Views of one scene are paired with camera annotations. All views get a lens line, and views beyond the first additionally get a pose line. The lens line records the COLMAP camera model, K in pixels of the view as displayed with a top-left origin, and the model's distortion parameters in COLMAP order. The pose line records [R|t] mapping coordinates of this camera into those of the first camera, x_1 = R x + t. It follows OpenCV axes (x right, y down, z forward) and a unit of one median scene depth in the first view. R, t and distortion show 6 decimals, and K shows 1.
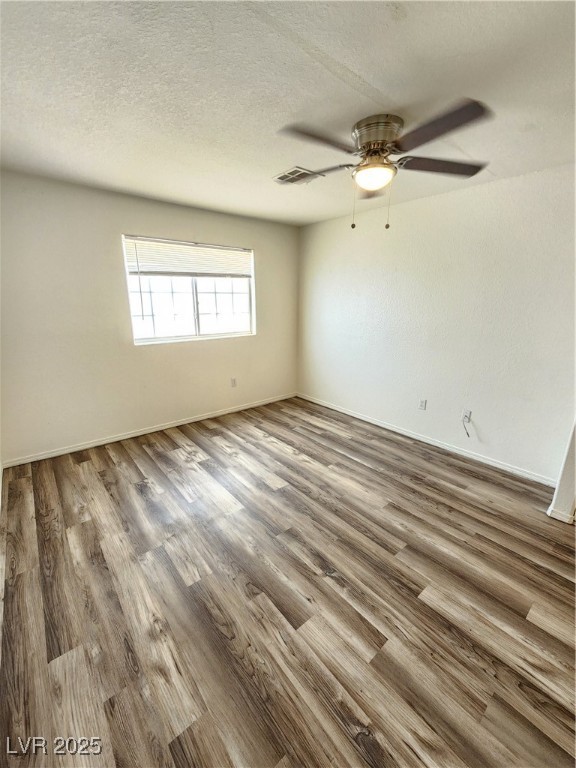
lens RADIAL K [[314.6, 0, 286.8], [0, 314.6, 388.9], [0, 0, 1]] dist [-0.001748, 0.000563]
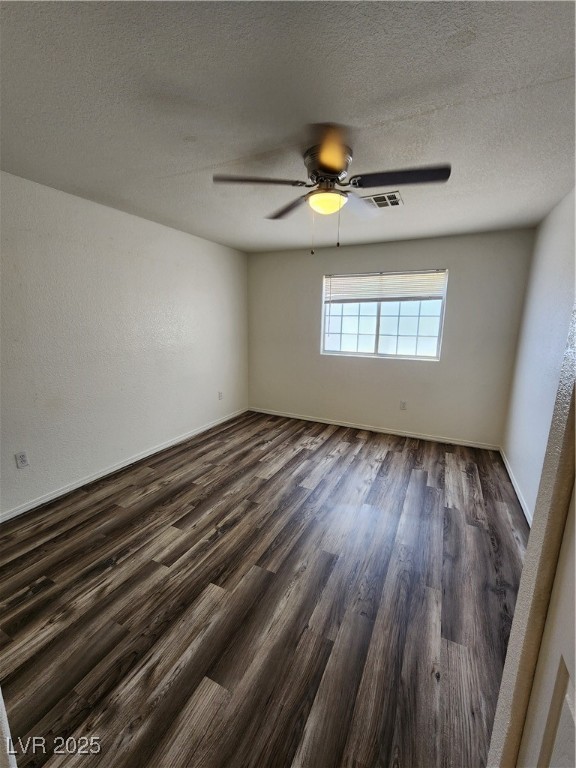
lens RADIAL K [[314.6, 0, 288.2], [0, 314.6, 389.1], [0, 0, 1]] dist [-0.001748, 0.000563]
pose [[0.407150, 0.197180, -0.891824, 0.963759], [-0.262236, 0.960546, 0.092654, -0.117551], [0.874907, 0.196144, 0.442793, 0.428016]]
